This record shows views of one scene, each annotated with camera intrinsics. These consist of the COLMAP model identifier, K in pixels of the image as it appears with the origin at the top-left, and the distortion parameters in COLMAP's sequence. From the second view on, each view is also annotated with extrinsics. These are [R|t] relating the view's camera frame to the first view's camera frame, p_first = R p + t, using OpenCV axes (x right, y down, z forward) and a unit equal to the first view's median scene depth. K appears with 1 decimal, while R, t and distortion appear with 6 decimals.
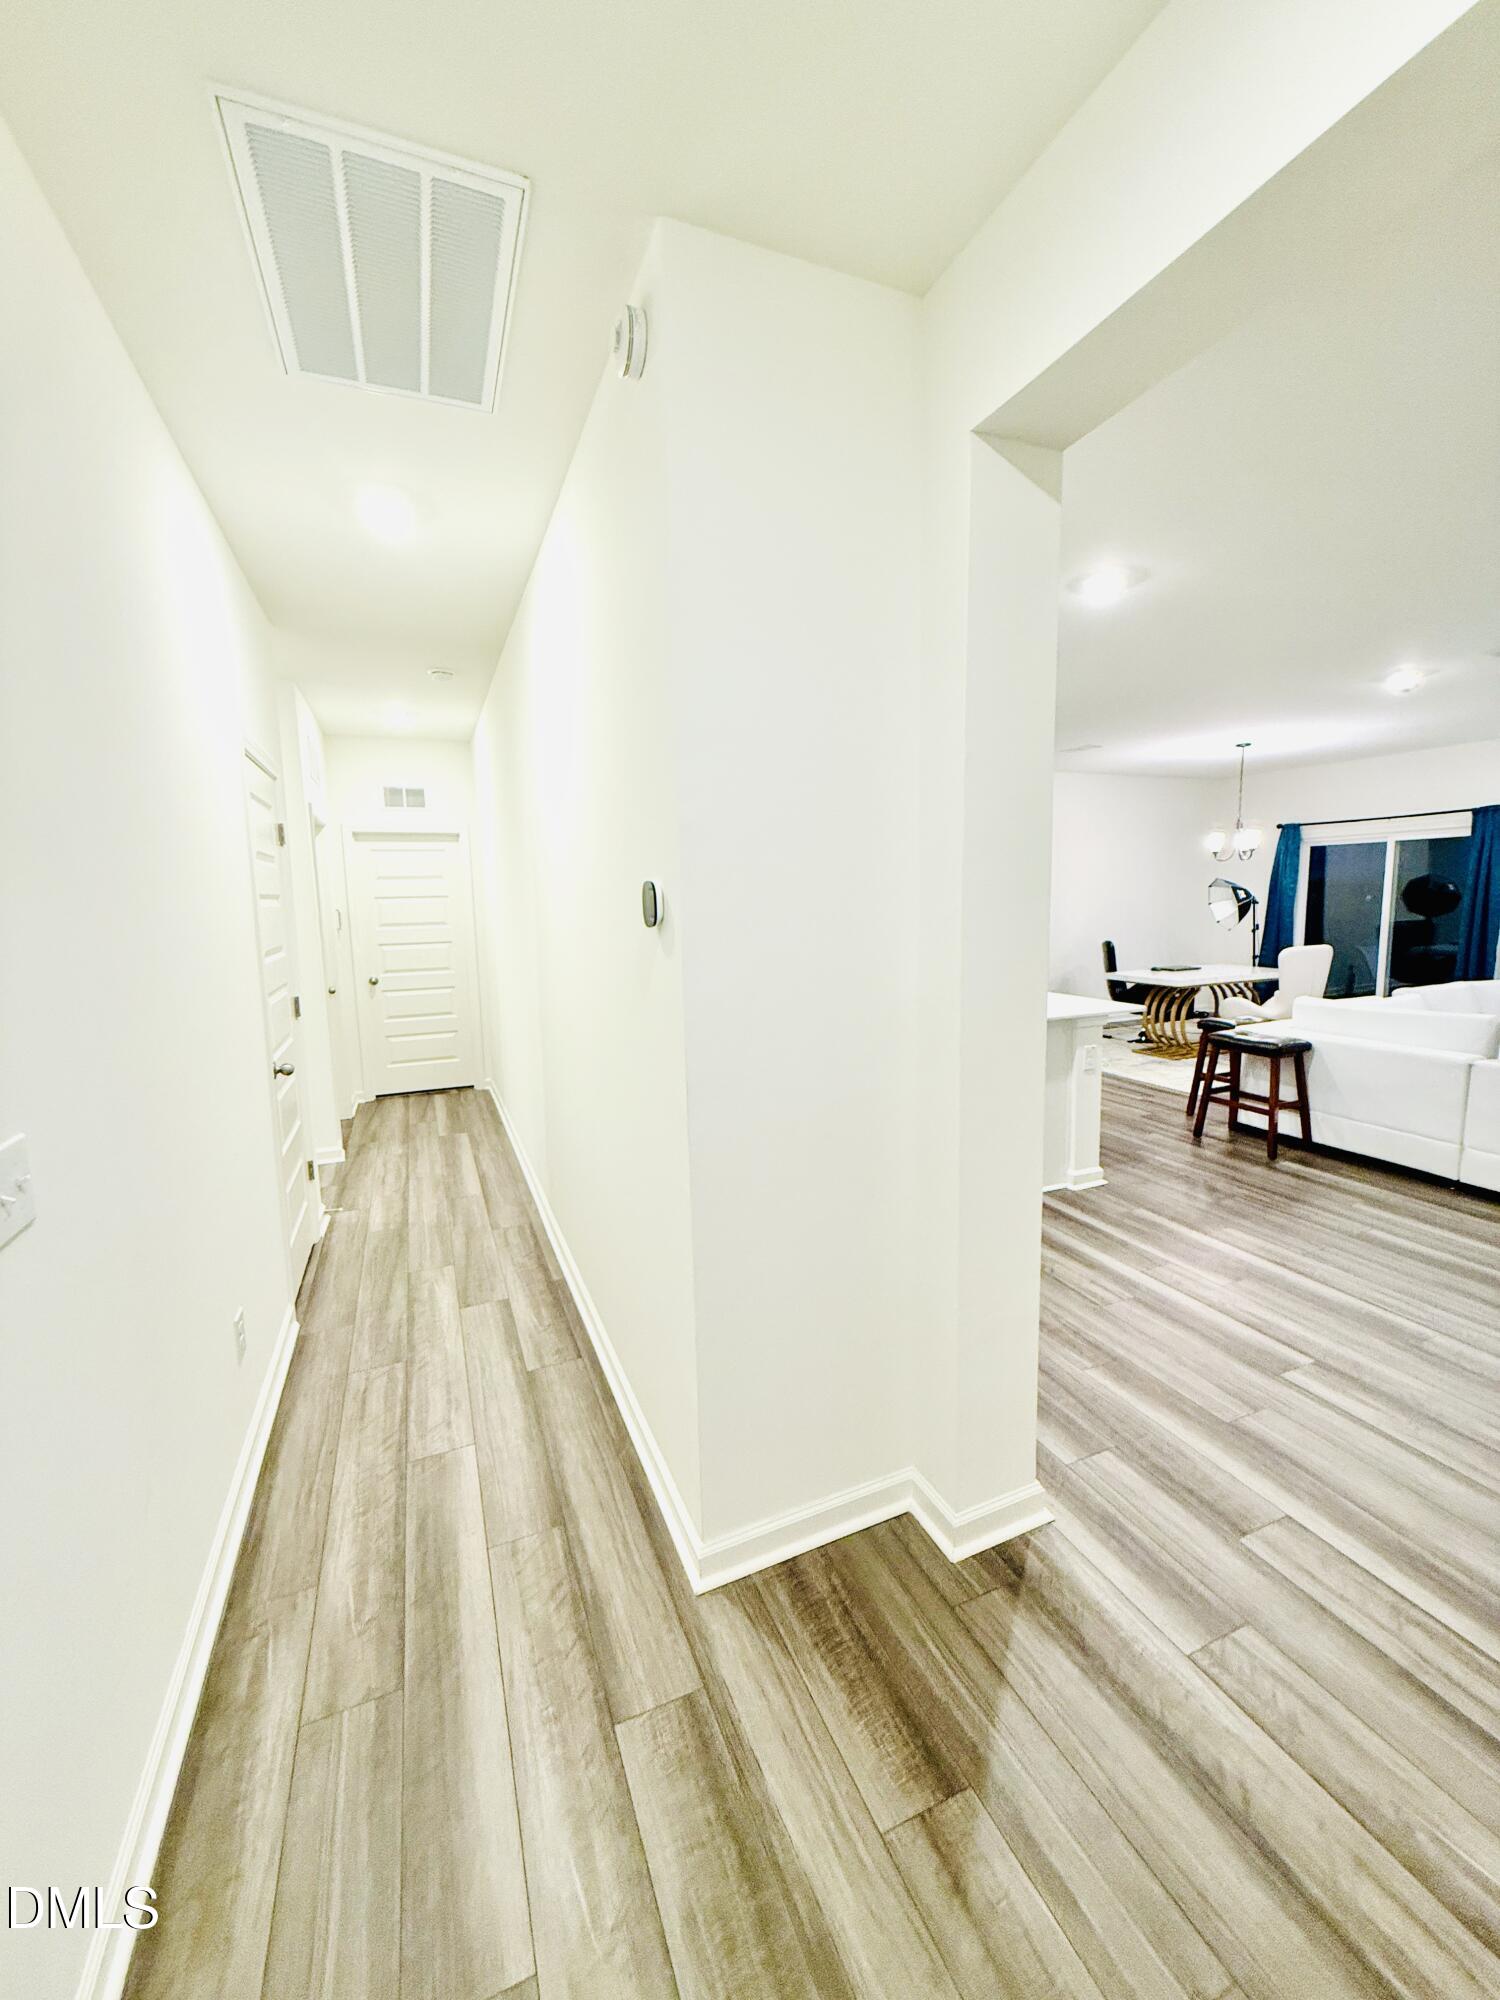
lens RADIAL K [[787.6, 0, 750.0], [0, 787.6, 1000.0], [0, 0, 1]] dist [0.001760, 0.000106]
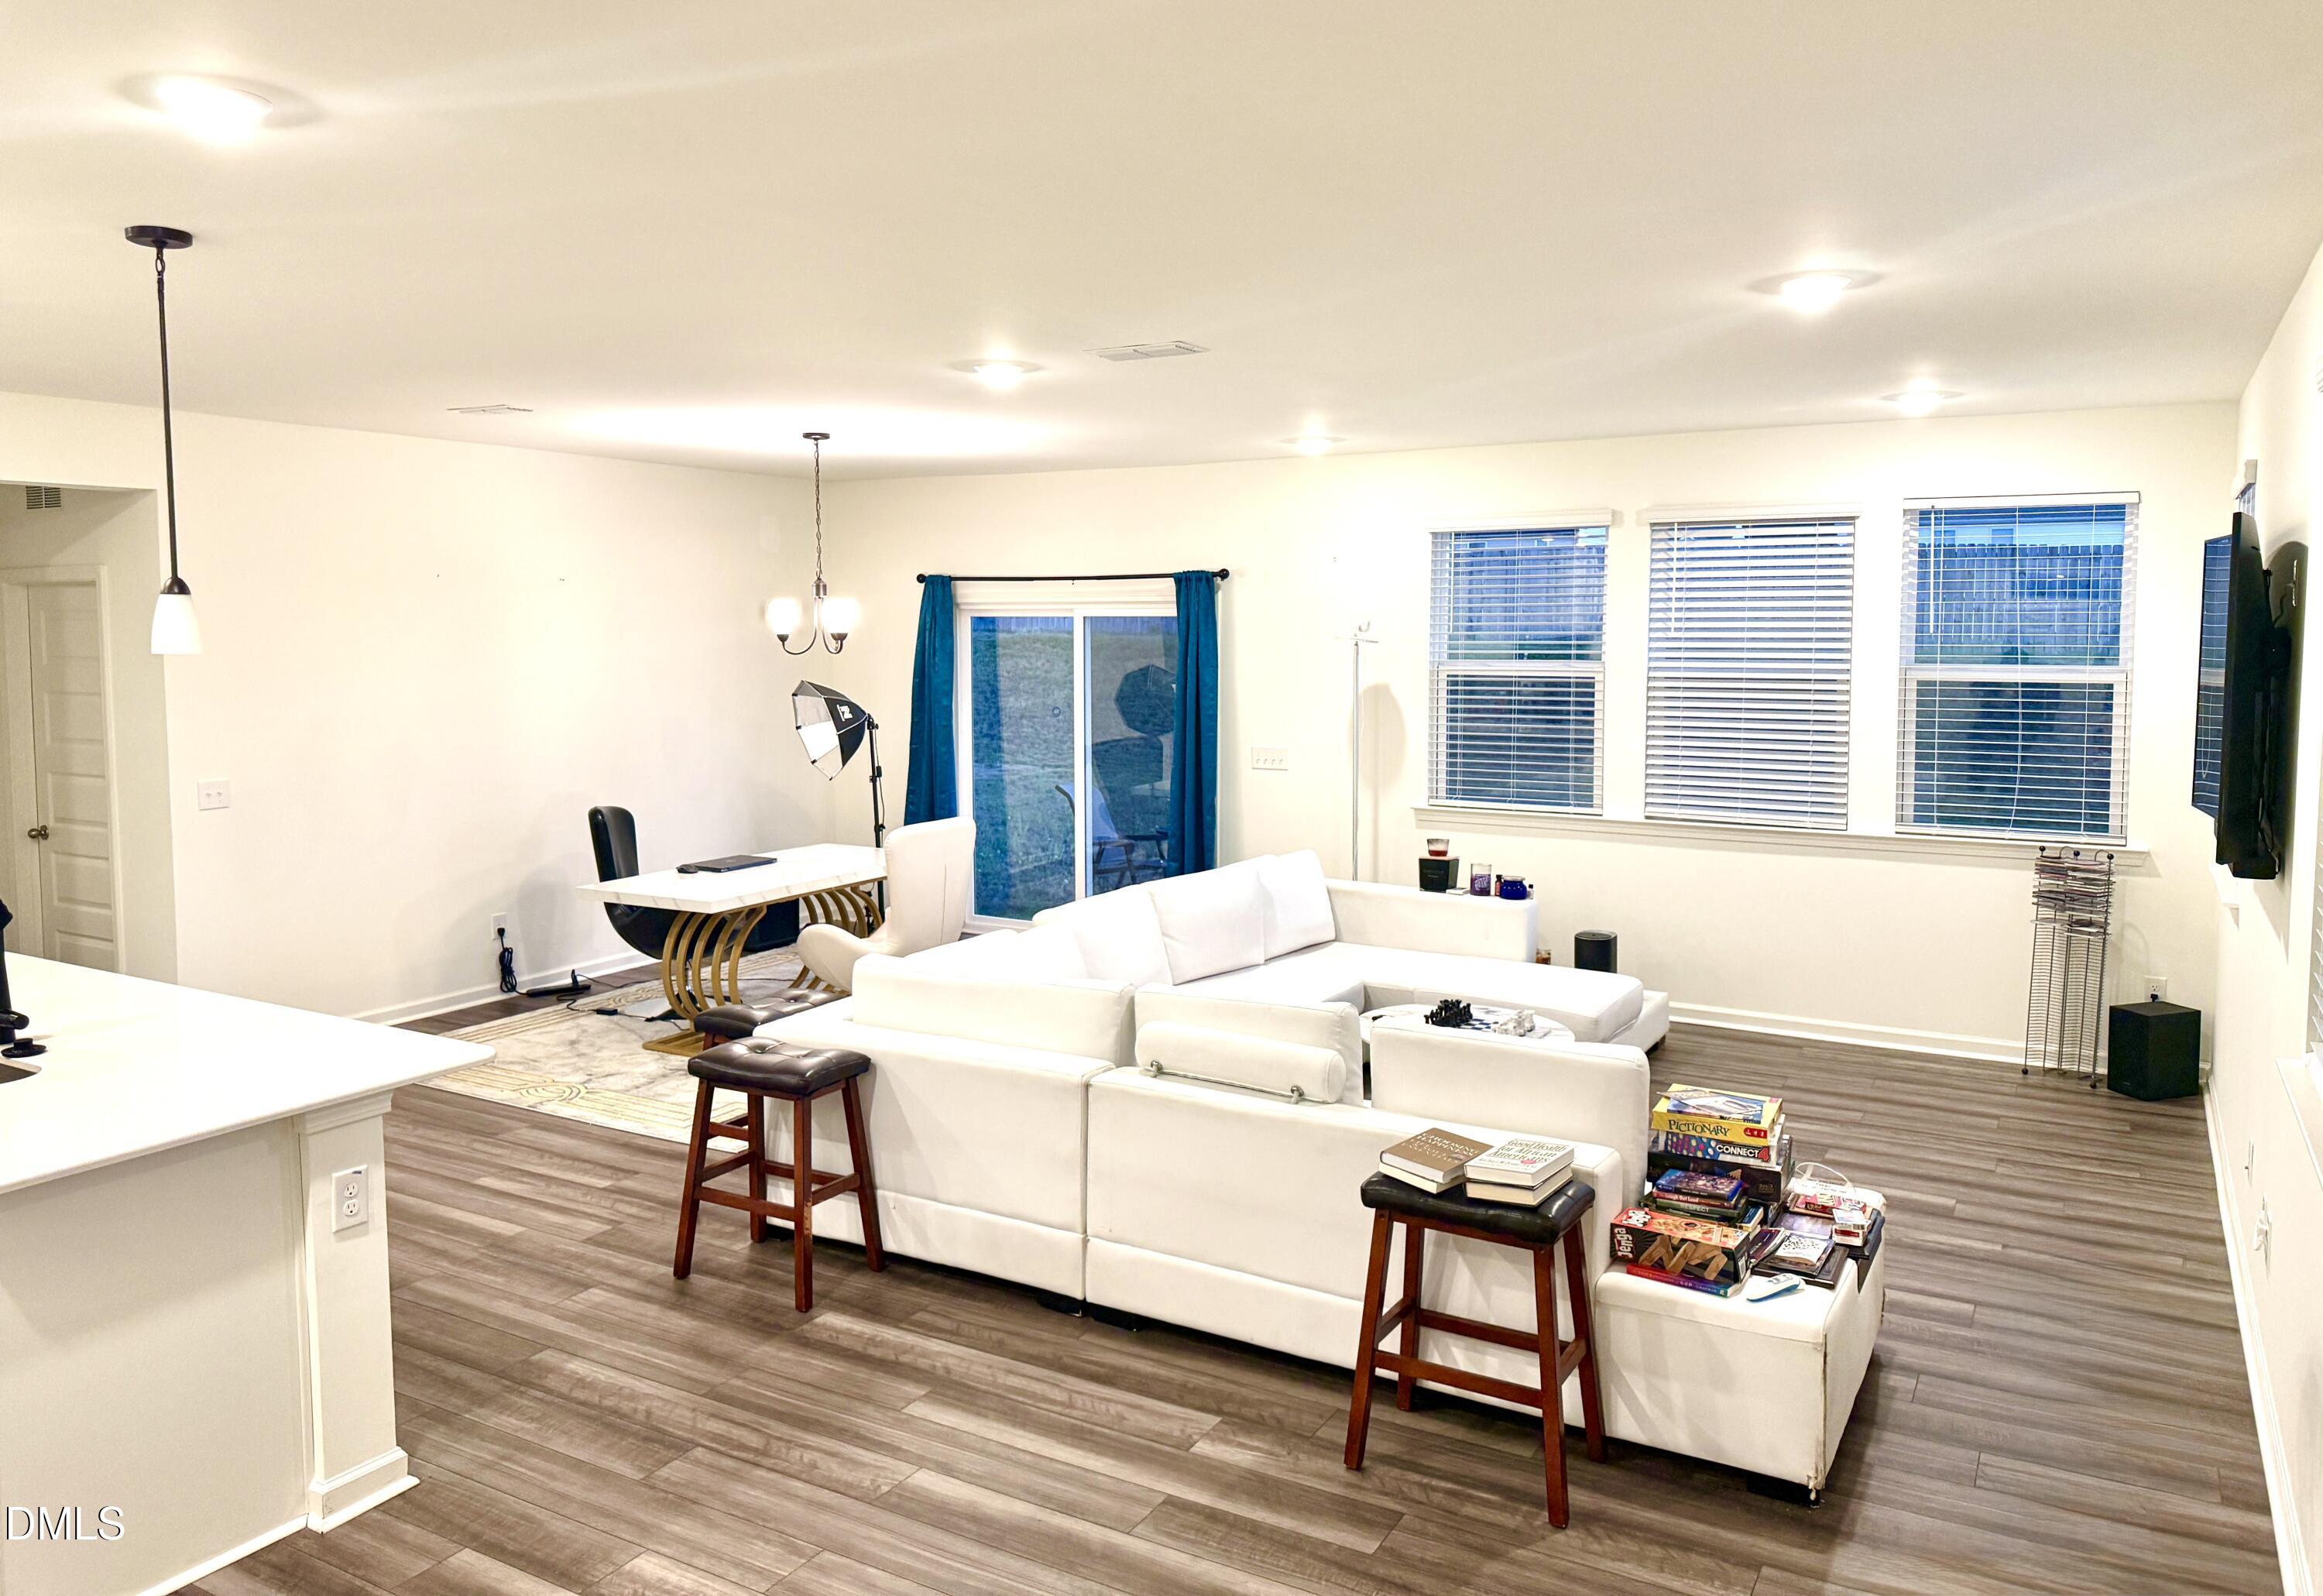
lens RADIAL K [[1617.8, 0, 1150.1], [0, 1617.8, 732.6], [0, 0, 1]] dist [-0.022529, -0.008684]
pose [[0.792964, -0.013903, 0.609110, 0.208524], [0.058728, 0.996829, -0.053702, -0.081798], [-0.606431, 0.078355, 0.791266, 0.047808]]
